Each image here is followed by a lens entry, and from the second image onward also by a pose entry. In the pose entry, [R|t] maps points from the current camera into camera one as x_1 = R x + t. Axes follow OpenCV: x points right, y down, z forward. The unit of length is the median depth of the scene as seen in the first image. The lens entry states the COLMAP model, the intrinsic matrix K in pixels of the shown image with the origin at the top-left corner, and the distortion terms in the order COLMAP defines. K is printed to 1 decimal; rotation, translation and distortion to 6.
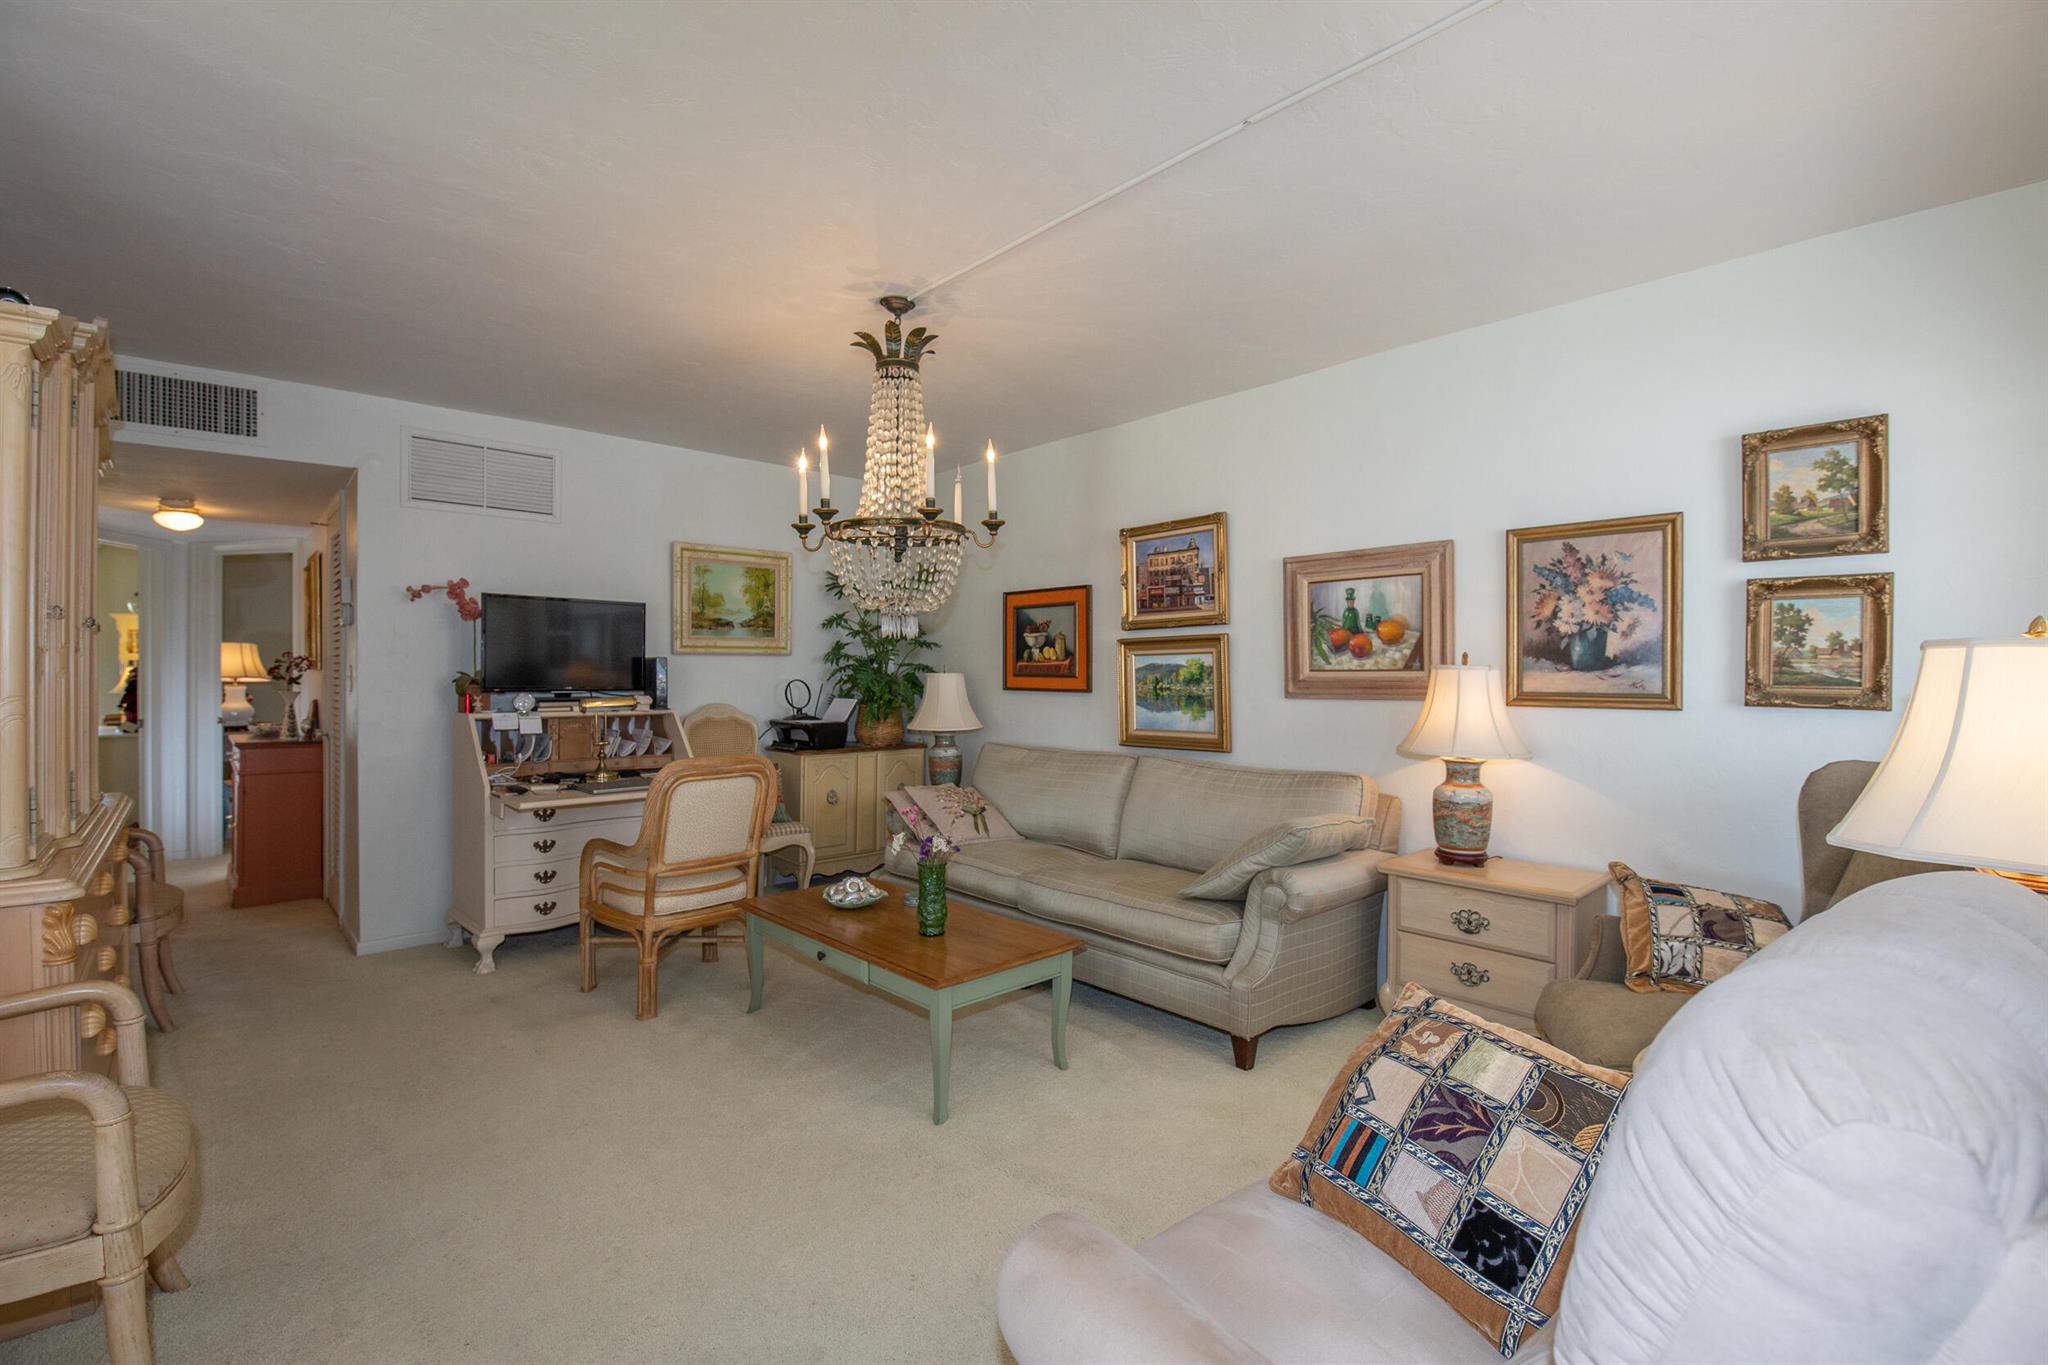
lens RADIAL K [[911.3, 0, 1019.9], [0, 911.3, 681.0], [0, 0, 1]] dist [-0.014839, -0.002159]
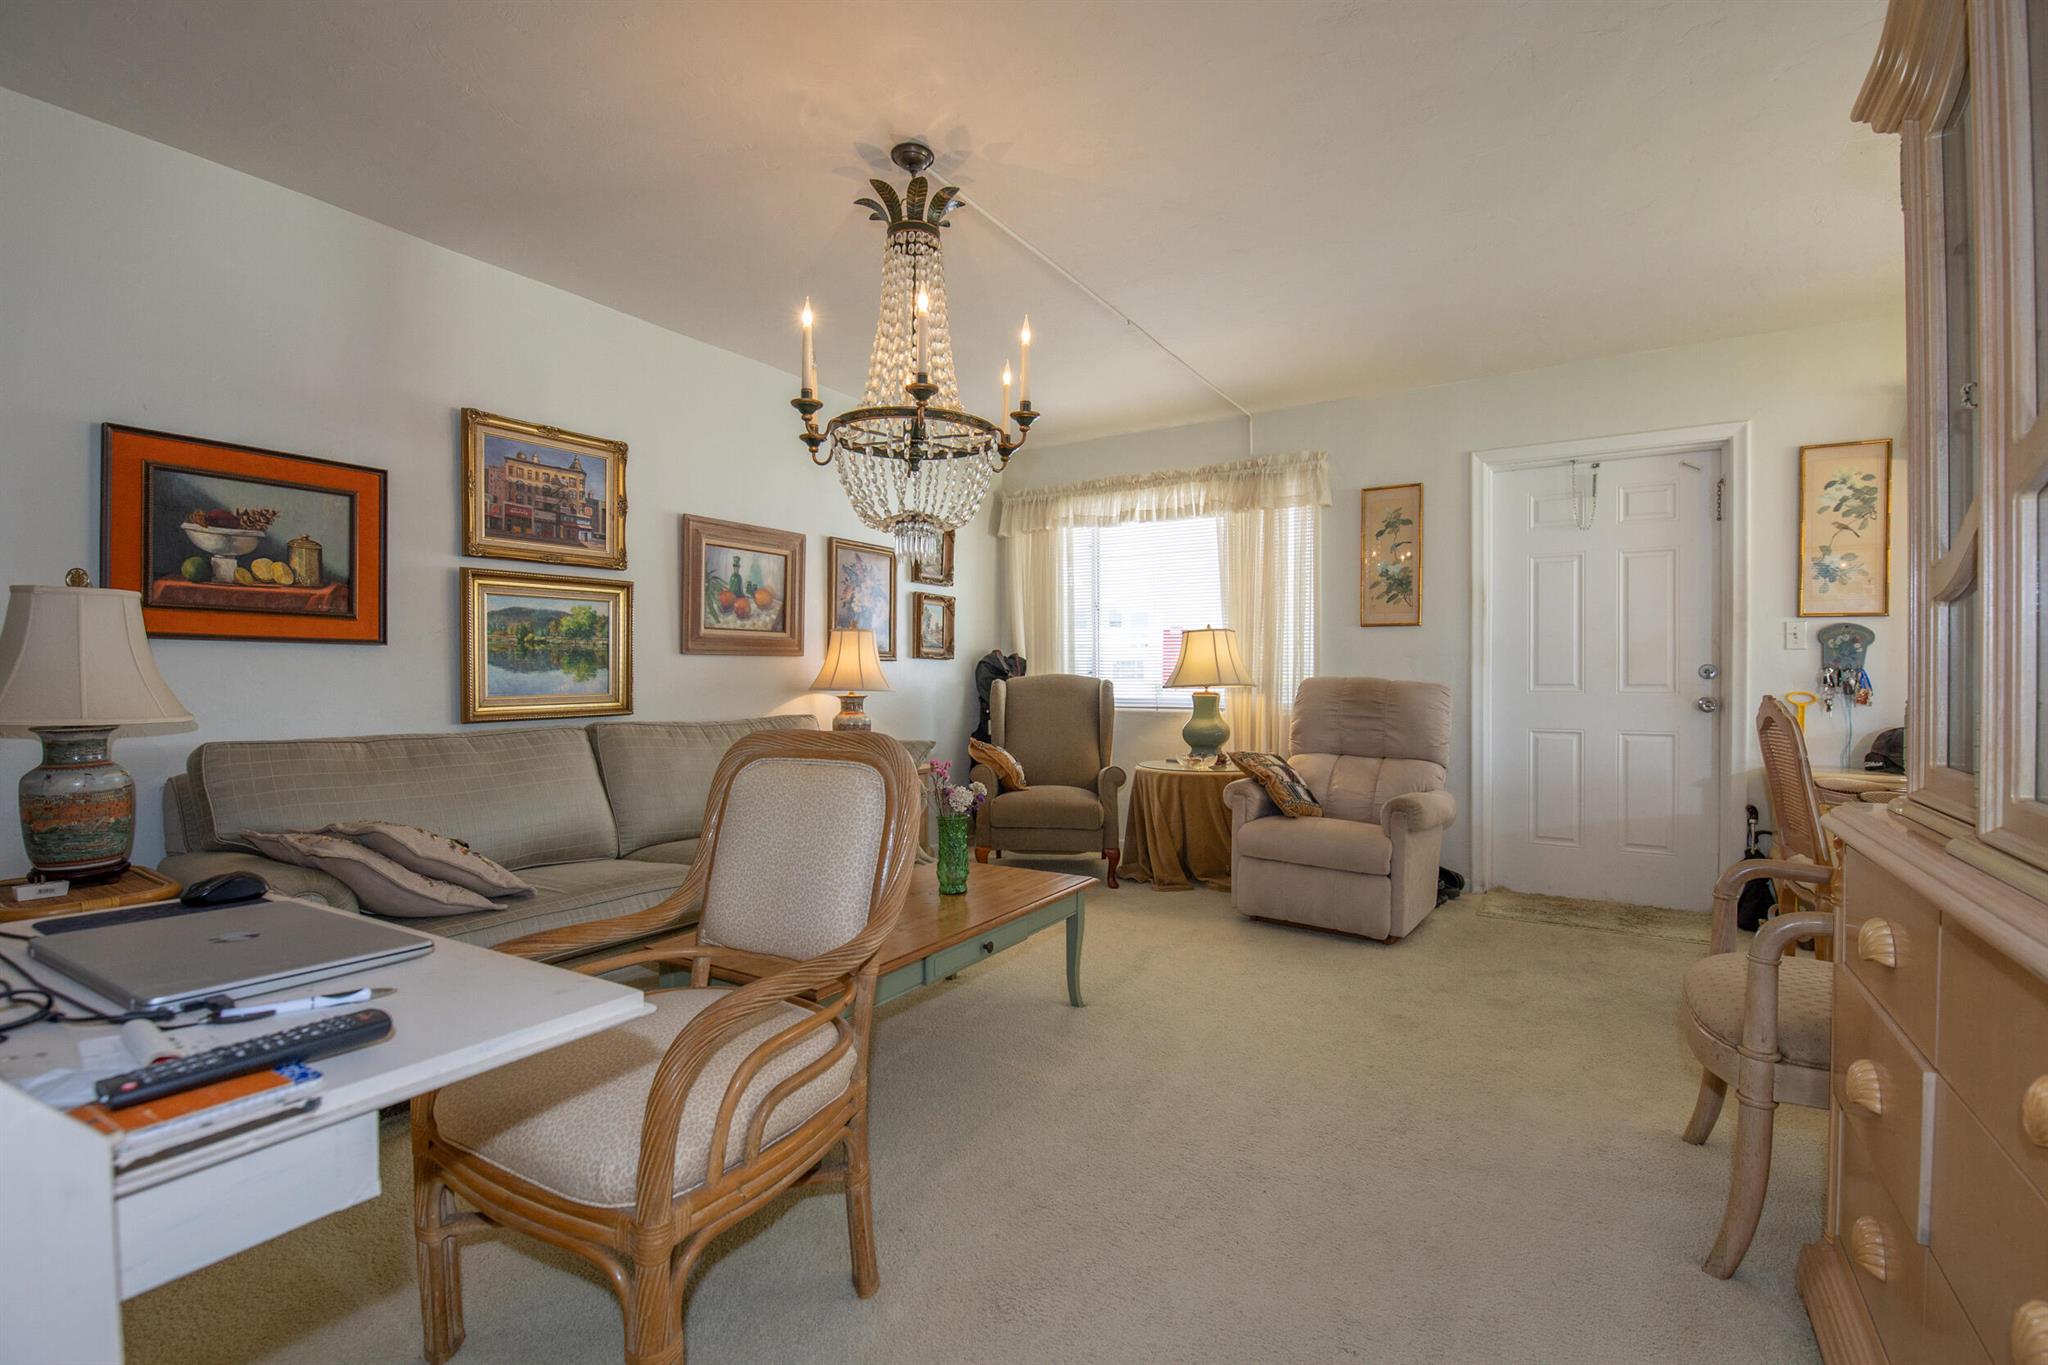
lens RADIAL K [[911.3, 0, 1018.5], [0, 911.3, 680.0], [0, 0, 1]] dist [-0.014839, -0.002159]
pose [[-0.291541, -0.008690, 0.956519, -0.707752], [0.005270, 0.999929, 0.010690, 0.035537], [-0.956544, 0.008158, -0.291474, 0.858361]]
